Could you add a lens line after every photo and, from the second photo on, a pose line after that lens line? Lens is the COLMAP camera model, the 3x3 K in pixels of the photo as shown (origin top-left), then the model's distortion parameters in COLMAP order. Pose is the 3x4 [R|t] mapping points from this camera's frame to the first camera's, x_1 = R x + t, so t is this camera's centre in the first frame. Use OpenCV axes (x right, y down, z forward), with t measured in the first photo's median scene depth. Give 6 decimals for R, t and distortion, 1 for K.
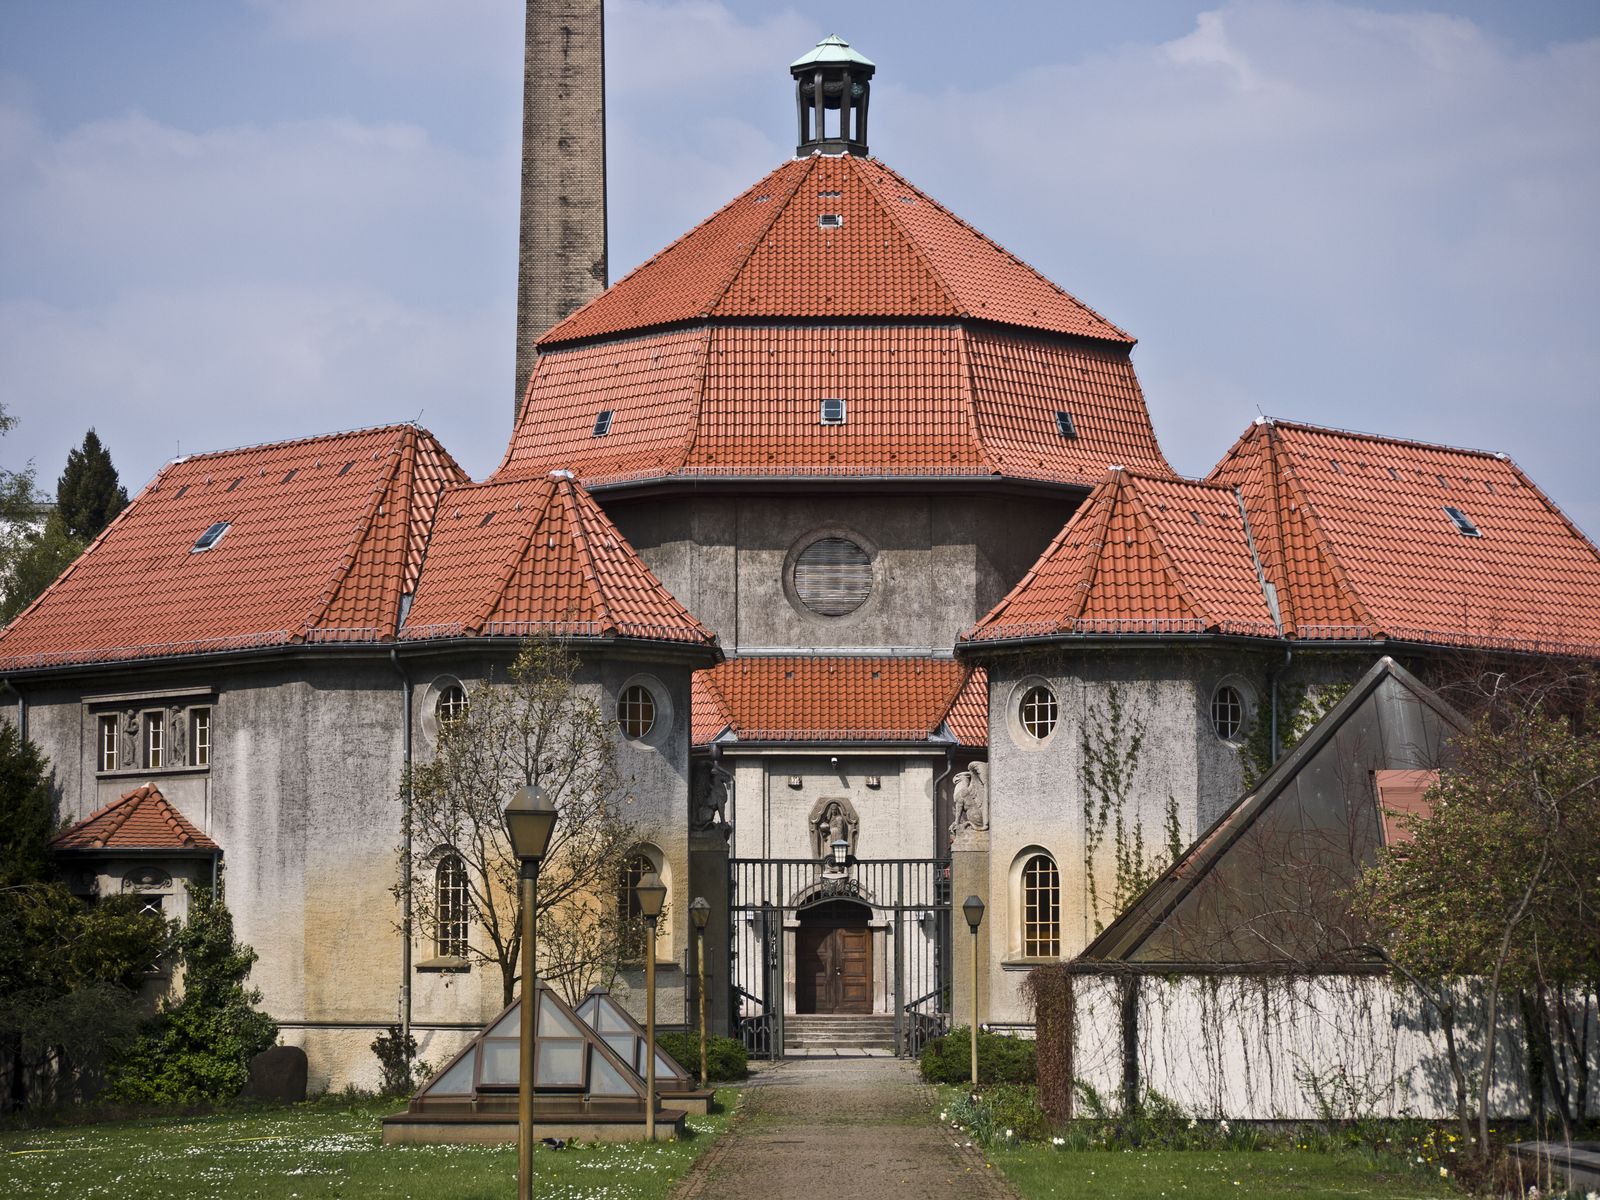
lens RADIAL K [[4196.9, 0, 798.7], [0, 4196.9, 599.1], [0, 0, 1]] dist [-0.056564, 0.000000]
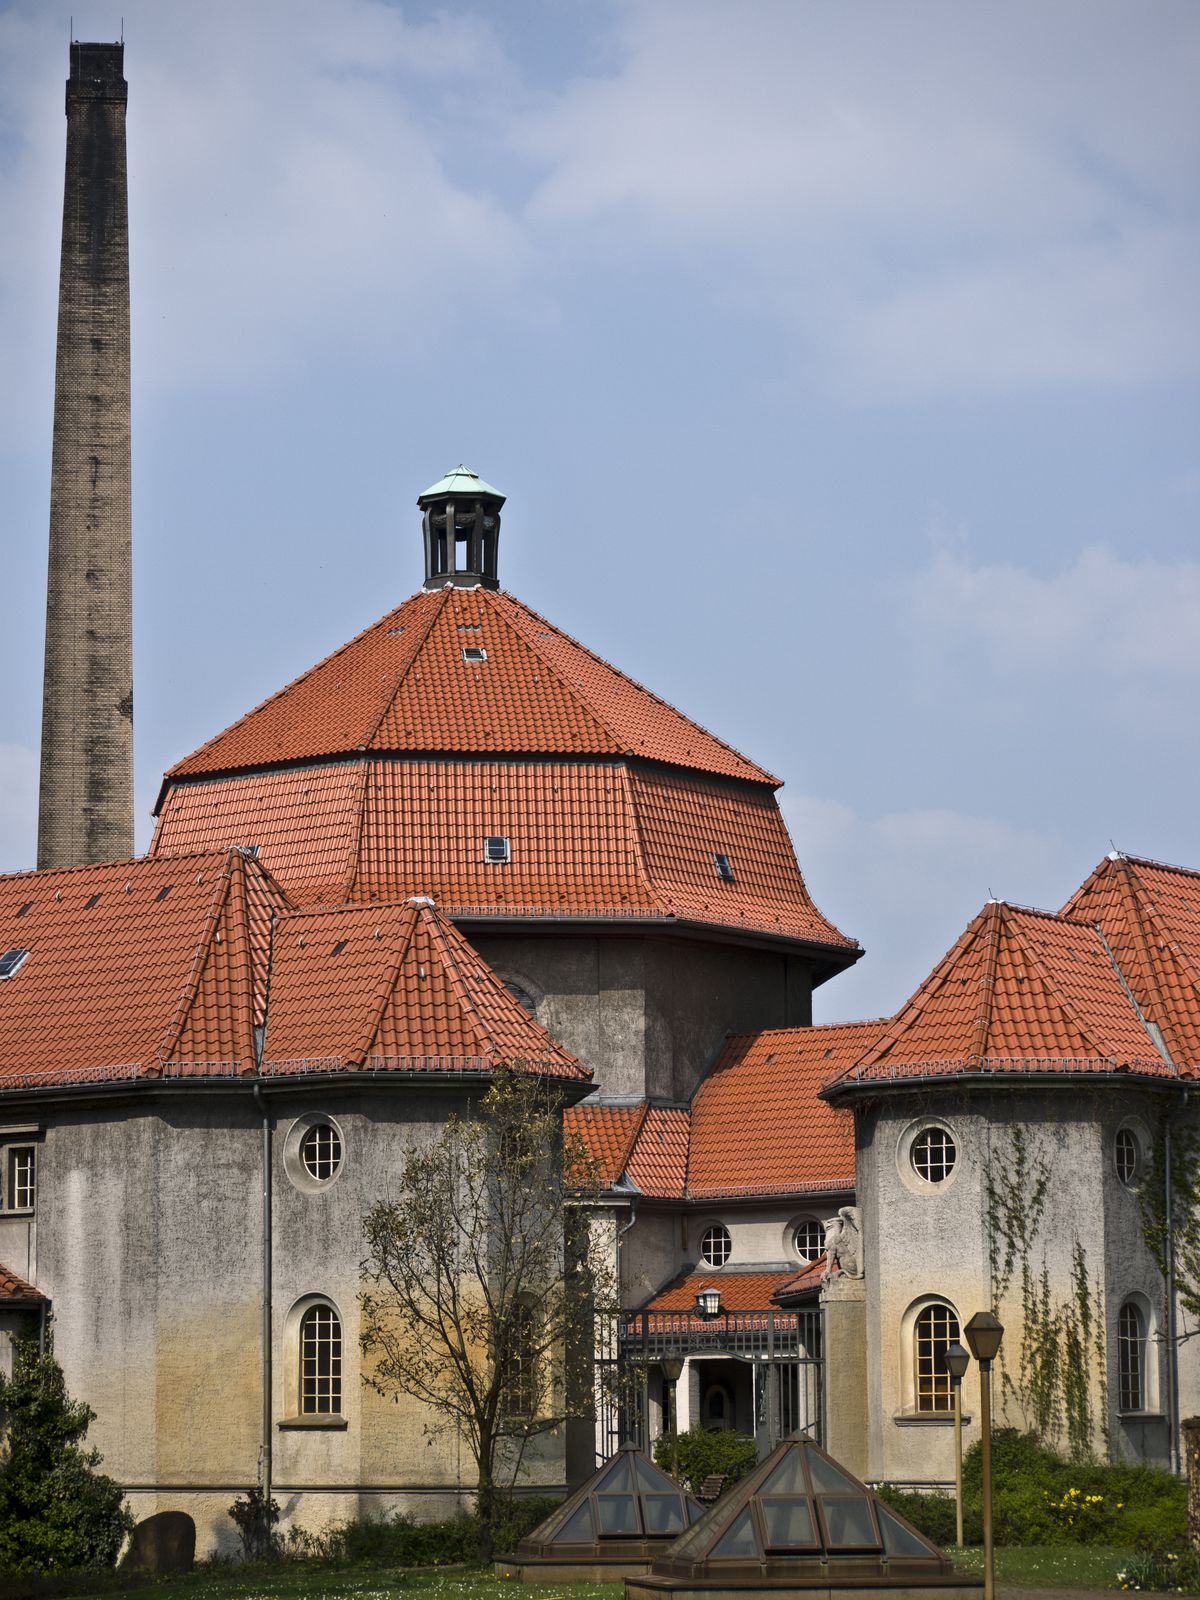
lens RADIAL K [[4196.9, 0, 600.8], [0, 4196.9, 800.6], [0, 0, 1]] dist [-0.056564, 0.000000]
pose [[0.989863, 0.016308, 0.141084, -0.149954], [-0.007407, 0.997962, -0.063380, 0.007322], [-0.141831, 0.061692, 0.987967, 0.058075]]
